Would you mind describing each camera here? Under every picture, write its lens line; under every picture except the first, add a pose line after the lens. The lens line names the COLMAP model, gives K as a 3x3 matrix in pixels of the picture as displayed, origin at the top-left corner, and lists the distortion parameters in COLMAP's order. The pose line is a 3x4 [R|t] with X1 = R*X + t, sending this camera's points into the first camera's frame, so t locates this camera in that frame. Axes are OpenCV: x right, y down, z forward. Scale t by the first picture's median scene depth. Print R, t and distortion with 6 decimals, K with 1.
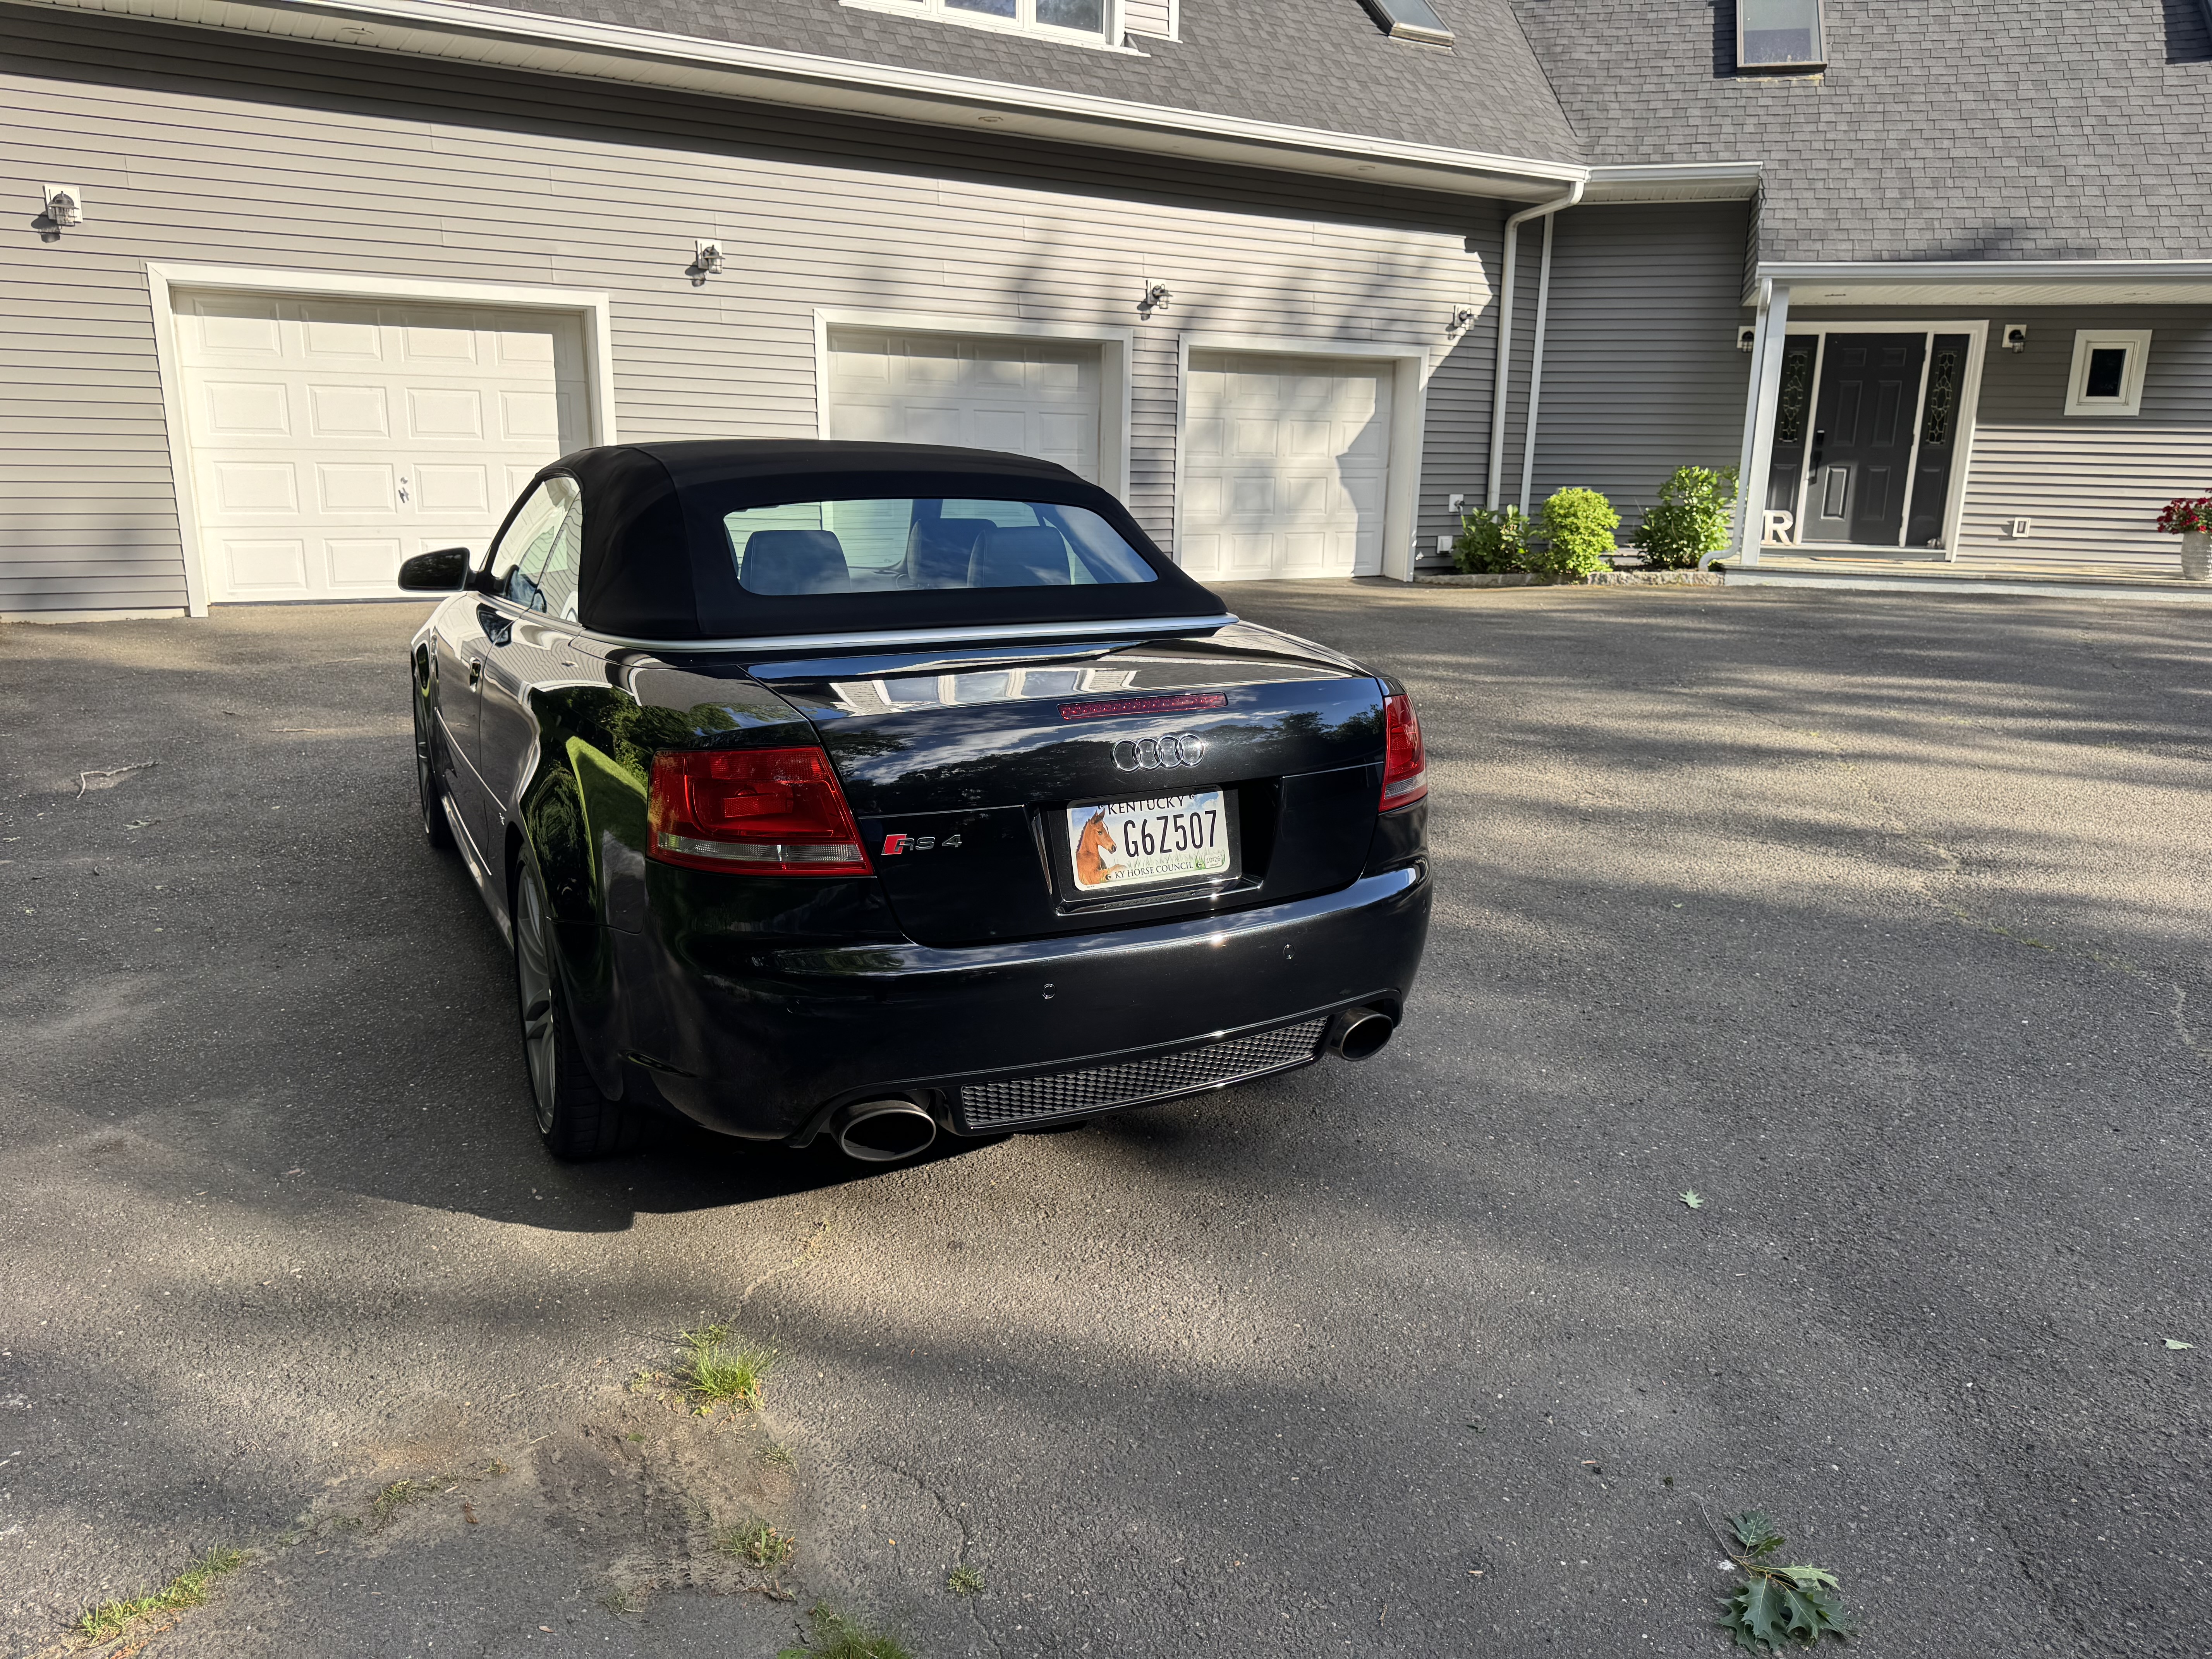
lens RADIAL K [[1545.6, 0, 1154.6], [0, 1545.6, 861.8], [0, 0, 1]] dist [0.027816, -0.032545]
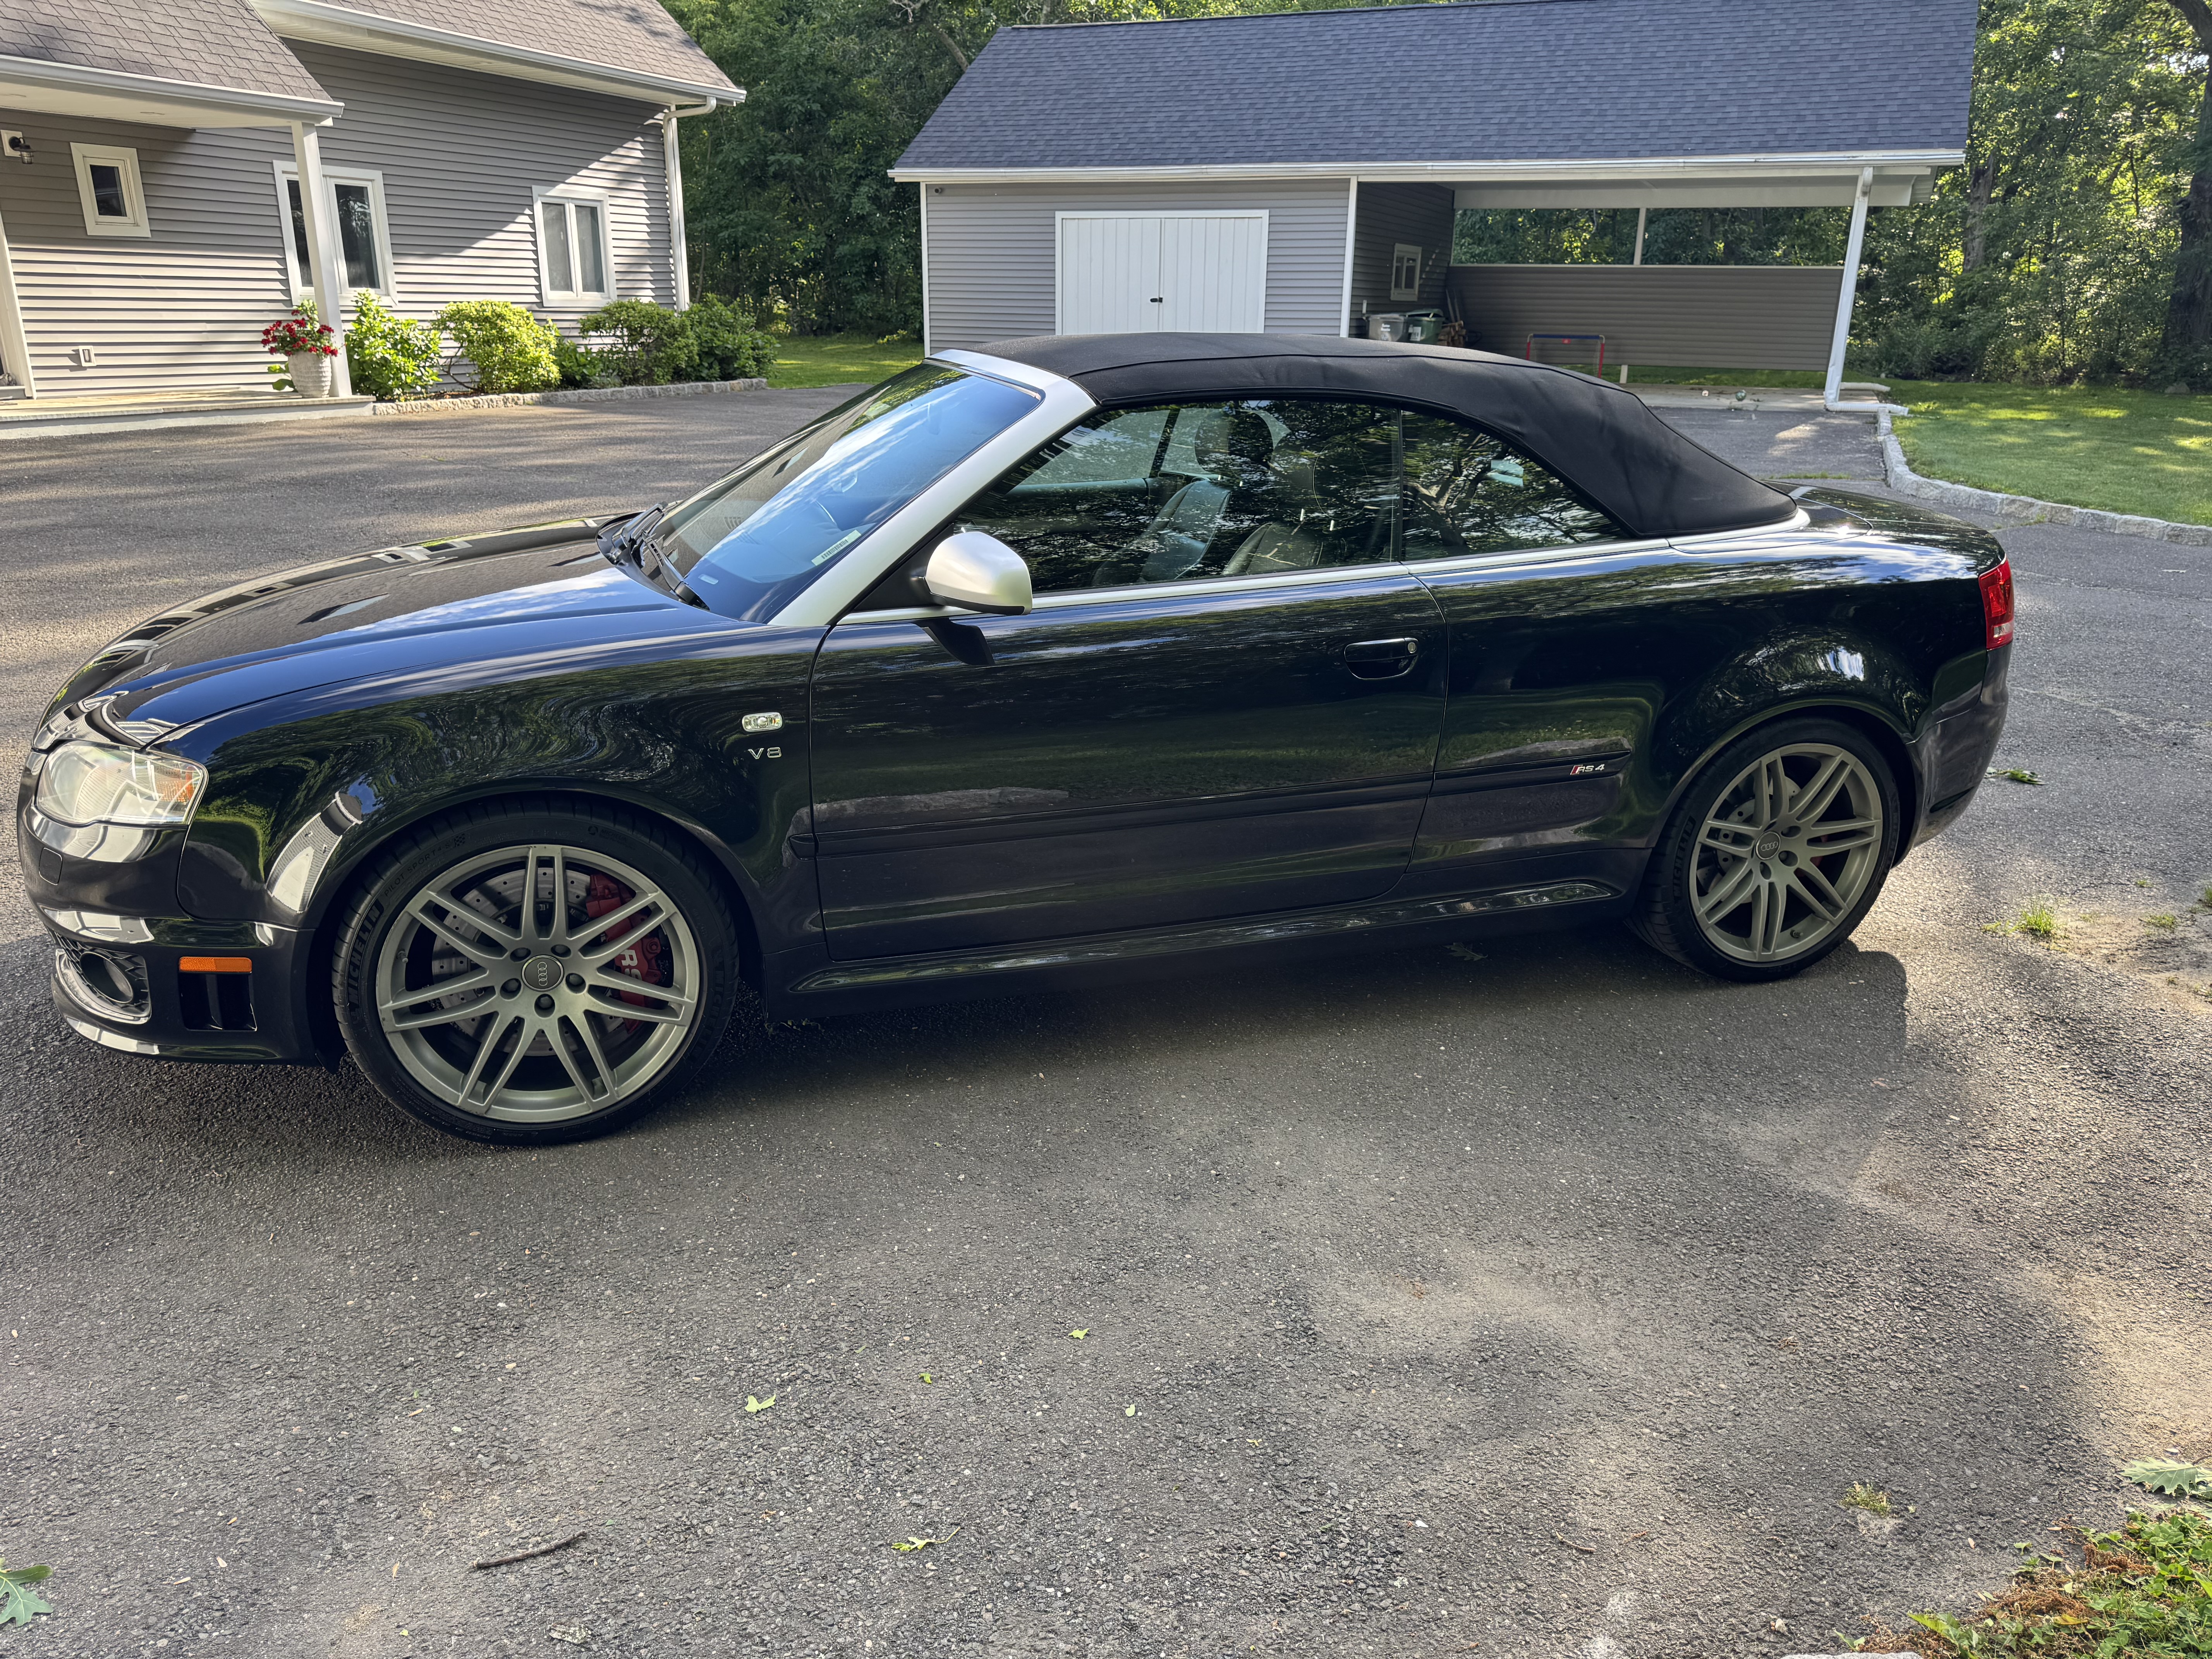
lens RADIAL K [[1545.6, 0, 1099.8], [0, 1545.6, 821.6], [0, 0, 1]] dist [0.027816, -0.032545]
pose [[0.172870, -0.326735, 0.929172, -0.336324], [0.237065, 0.929444, 0.282726, -0.082371], [-0.955990, 0.171400, 0.238131, 0.264867]]
